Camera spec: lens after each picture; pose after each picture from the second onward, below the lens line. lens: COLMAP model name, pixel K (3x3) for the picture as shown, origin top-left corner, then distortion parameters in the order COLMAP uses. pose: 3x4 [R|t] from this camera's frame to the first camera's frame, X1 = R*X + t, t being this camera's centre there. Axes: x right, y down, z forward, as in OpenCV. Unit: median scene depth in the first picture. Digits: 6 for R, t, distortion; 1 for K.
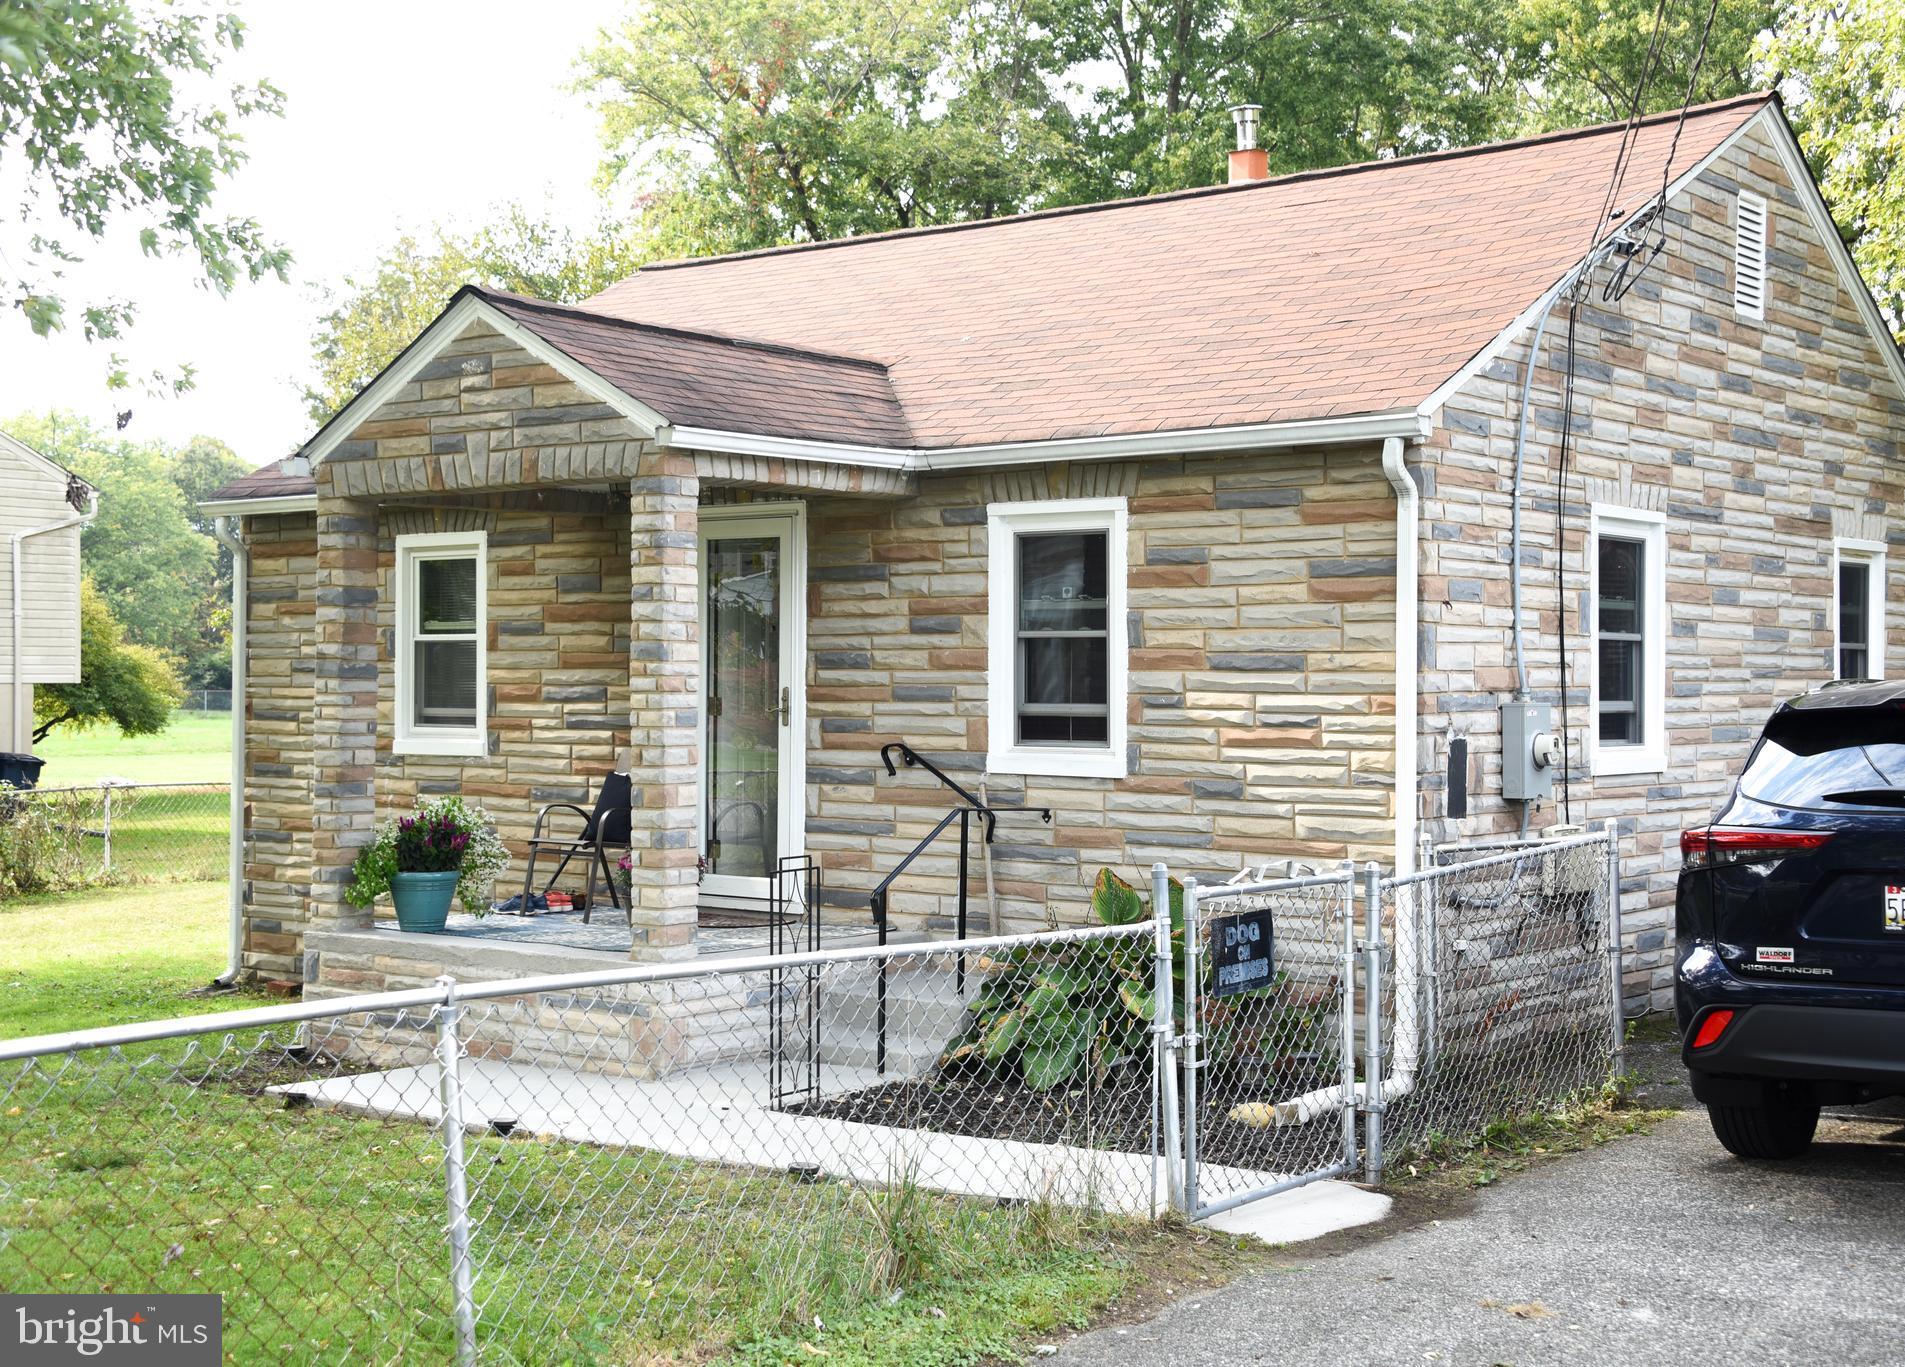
lens RADIAL K [[2589.5, 0, 954.1], [0, 2589.5, 691.3], [0, 0, 1]] dist [0.218841, 0.000000]
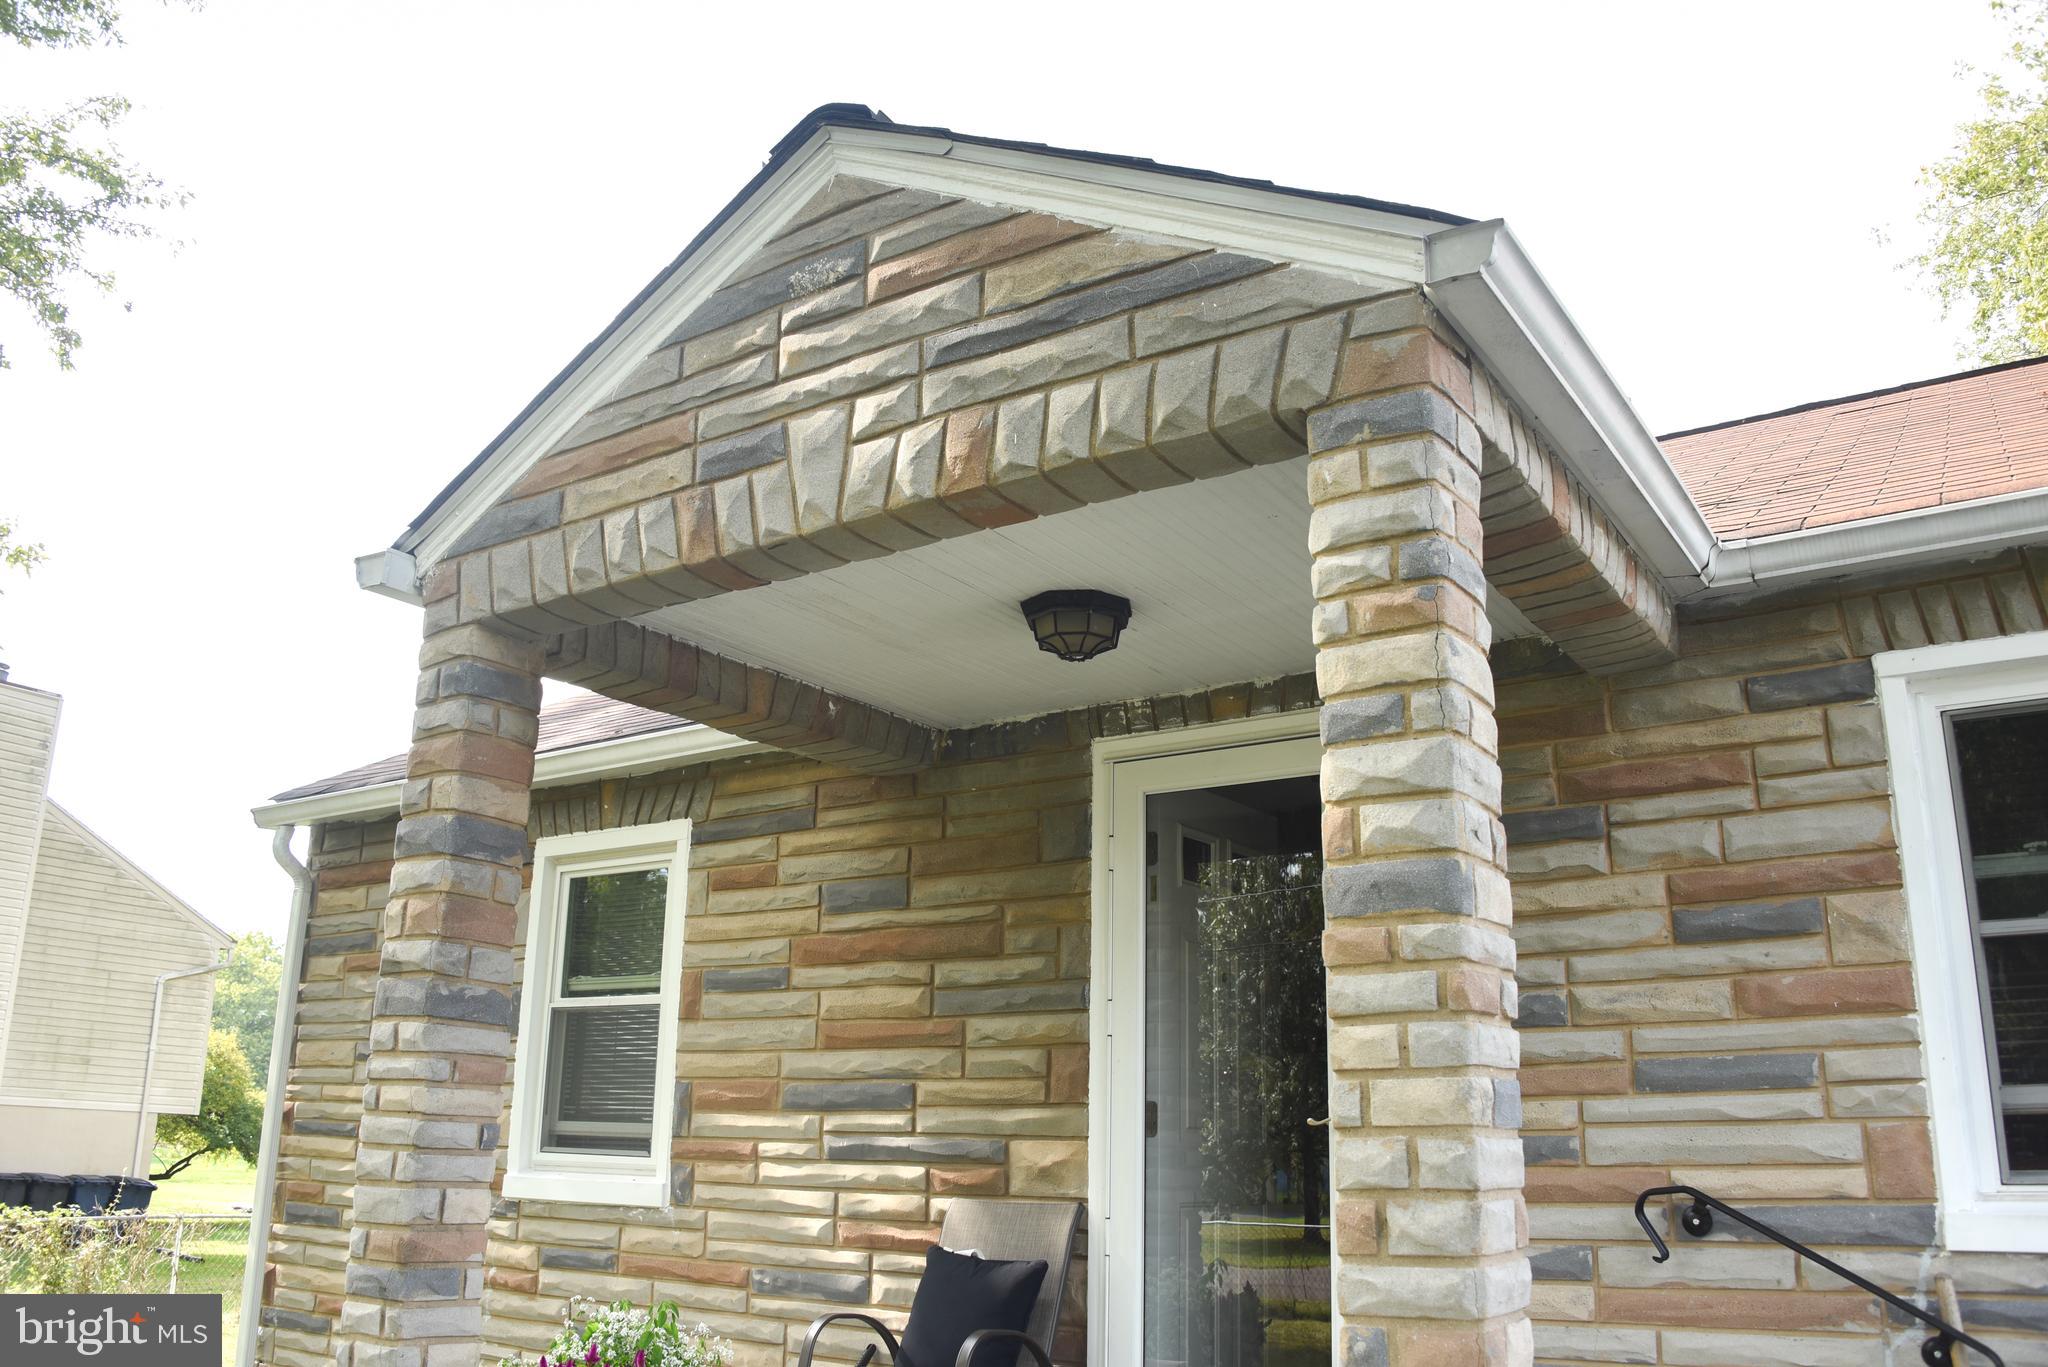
lens RADIAL K [[1711.4, 0, 1012.8], [0, 1711.4, 638.7], [0, 0, 1]] dist [-0.133518, 0.046151]
pose [[0.995311, 0.041751, 0.087251, -0.147634], [-0.014065, 0.954929, -0.296500, 0.014387], [-0.095698, 0.293883, 0.951039, 0.635009]]
